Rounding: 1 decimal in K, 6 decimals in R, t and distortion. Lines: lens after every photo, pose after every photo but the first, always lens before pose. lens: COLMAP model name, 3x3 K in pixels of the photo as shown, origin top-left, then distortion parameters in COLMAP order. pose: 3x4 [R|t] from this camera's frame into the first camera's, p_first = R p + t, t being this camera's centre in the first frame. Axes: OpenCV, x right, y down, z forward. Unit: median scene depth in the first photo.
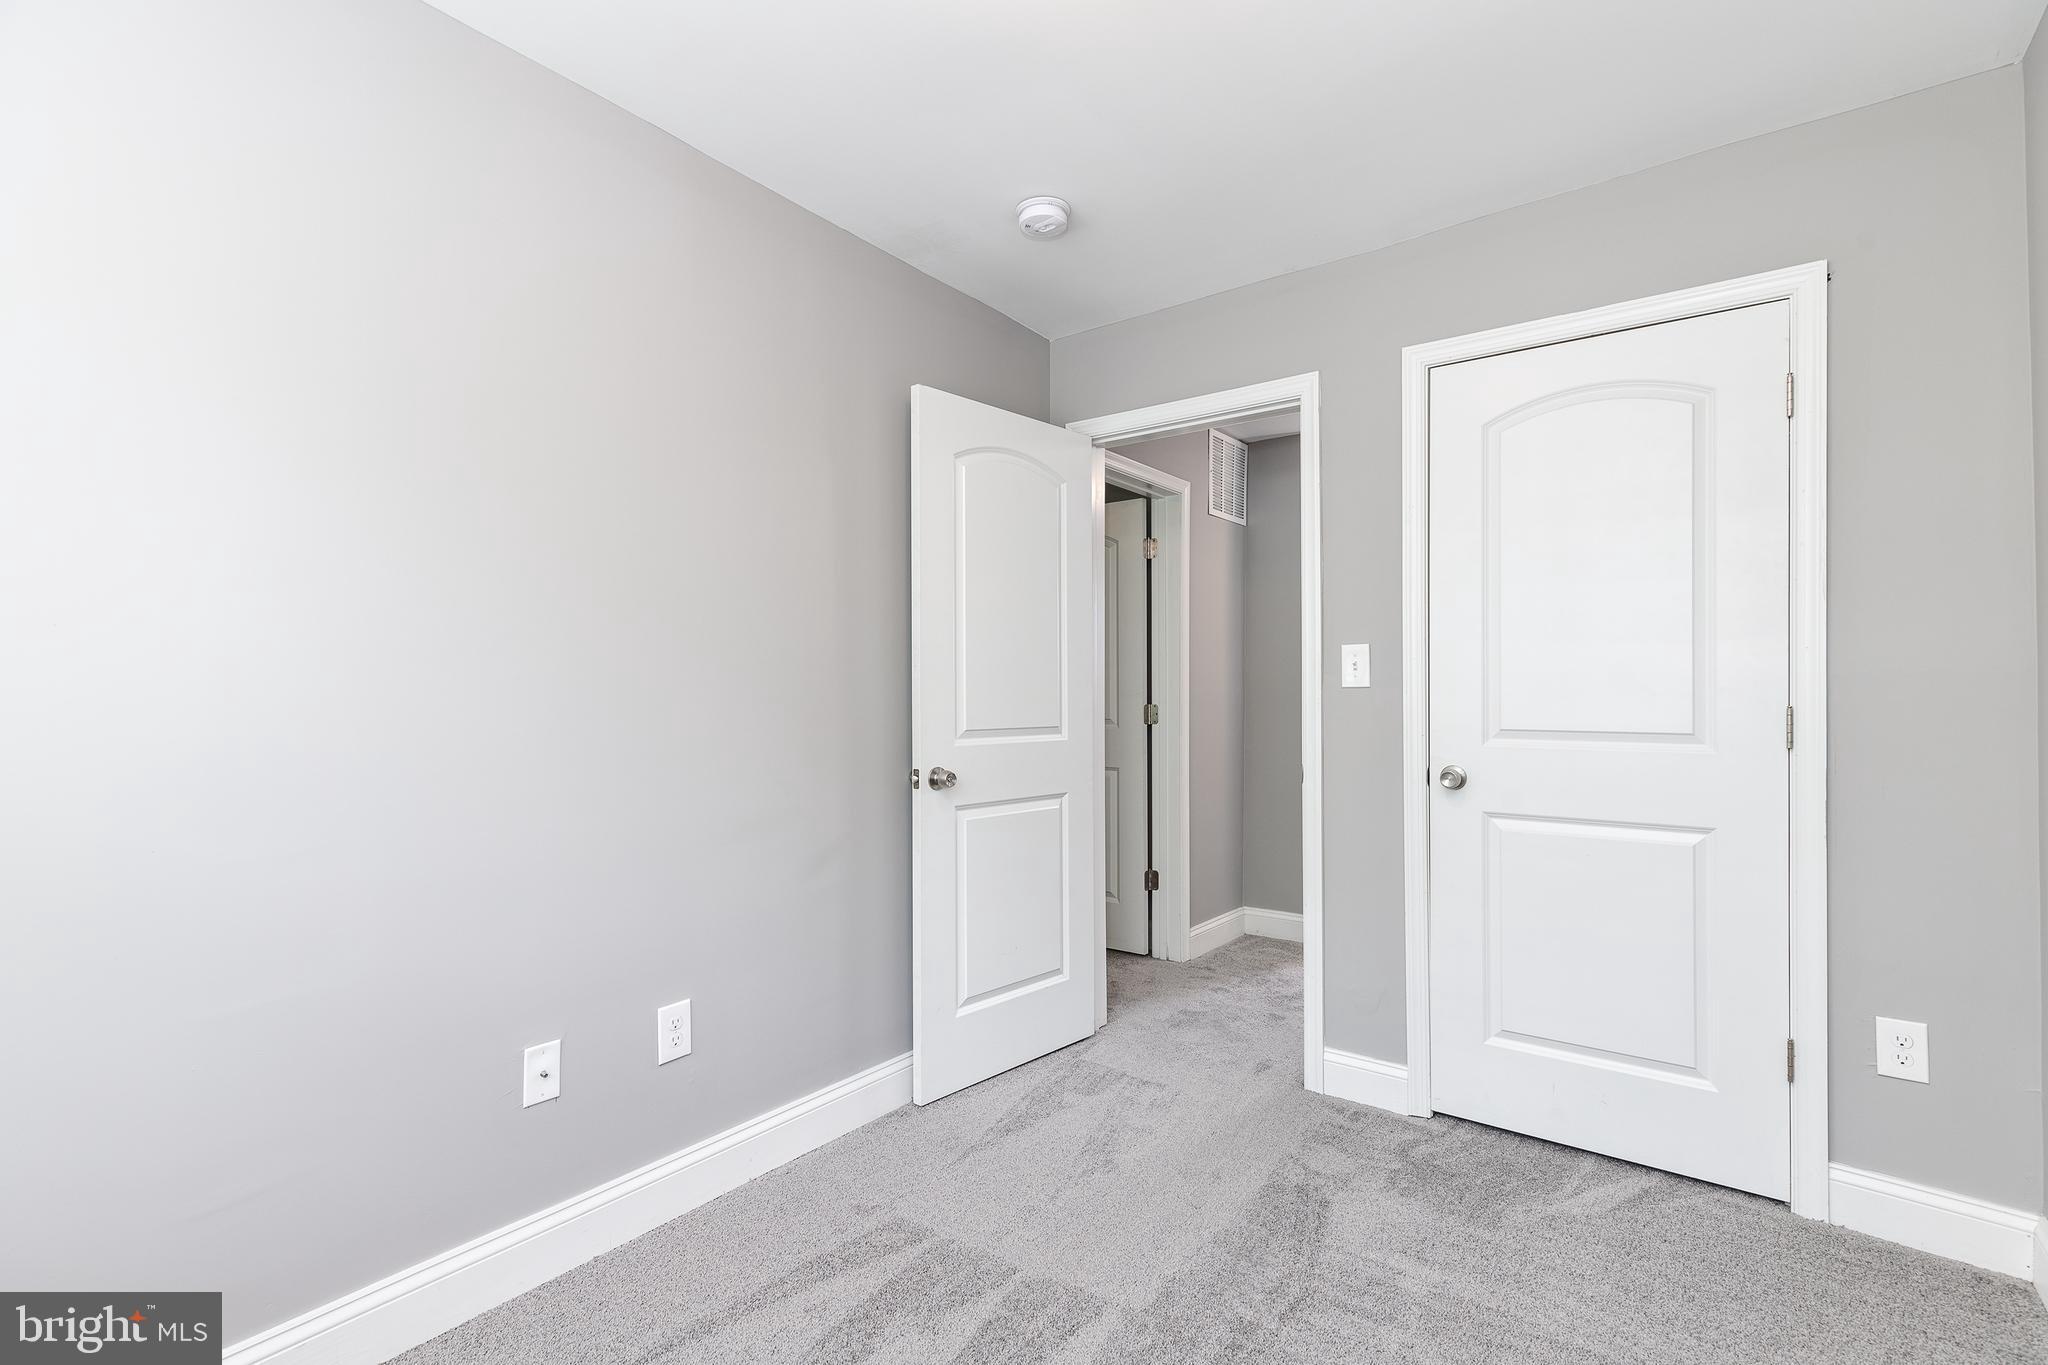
lens RADIAL K [[926.4, 0, 1033.2], [0, 926.4, 685.8], [0, 0, 1]] dist [0.010848, -0.001429]
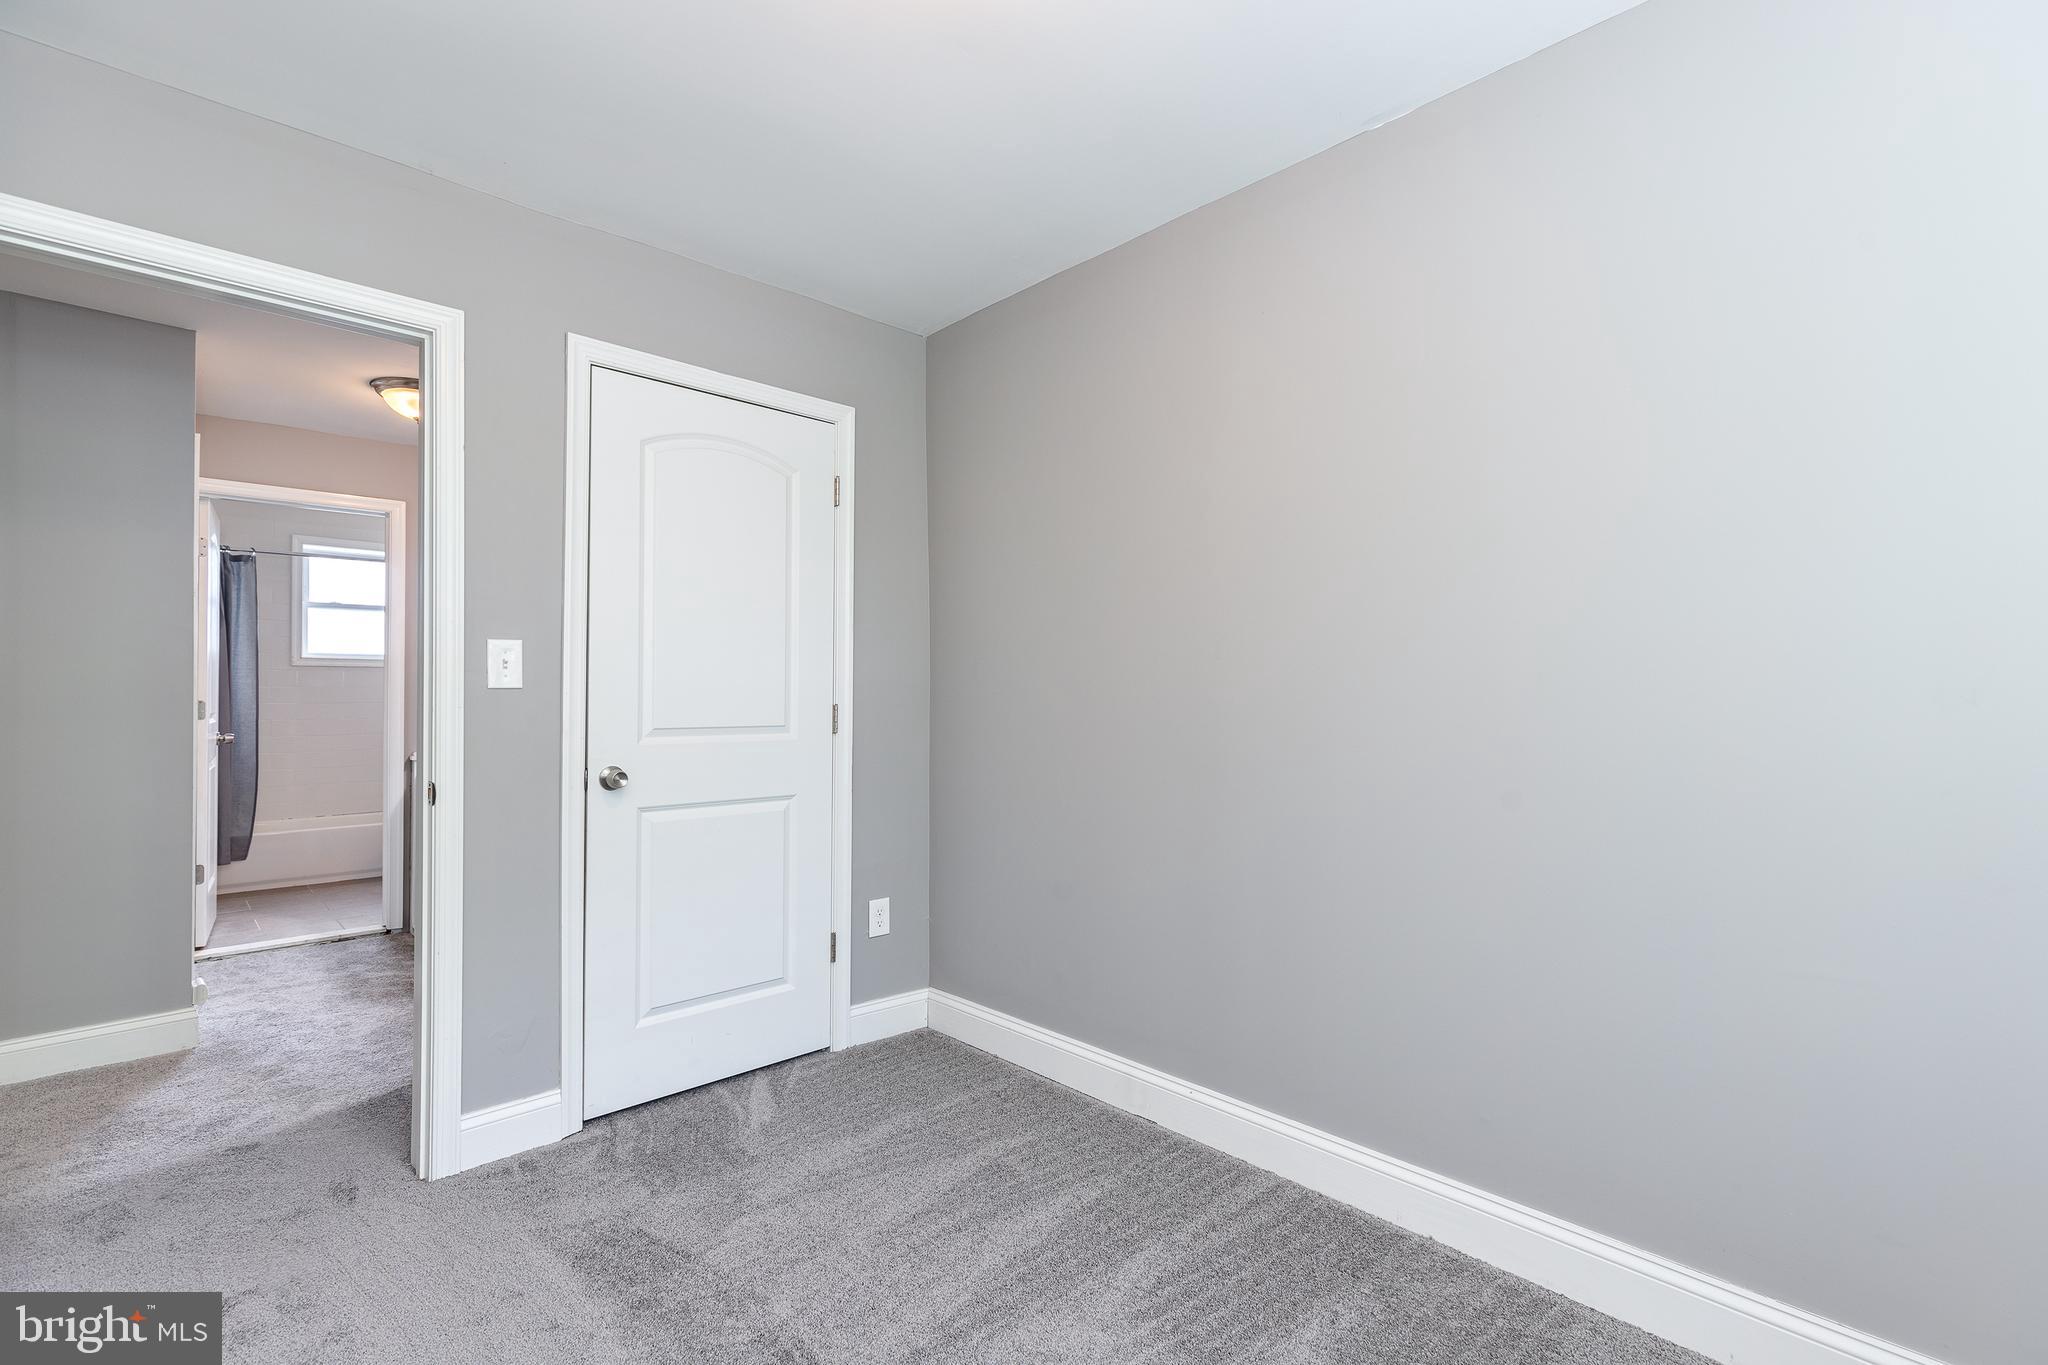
lens RADIAL K [[903.4, 0, 1014.9], [0, 903.4, 699.2], [0, 0, 1]] dist [-0.002887, -0.000469]
pose [[0.178943, 0.006800, 0.983836, -0.447062], [0.003892, 0.999963, -0.007619, 0.022975], [-0.983852, 0.005193, 0.178910, 0.400389]]
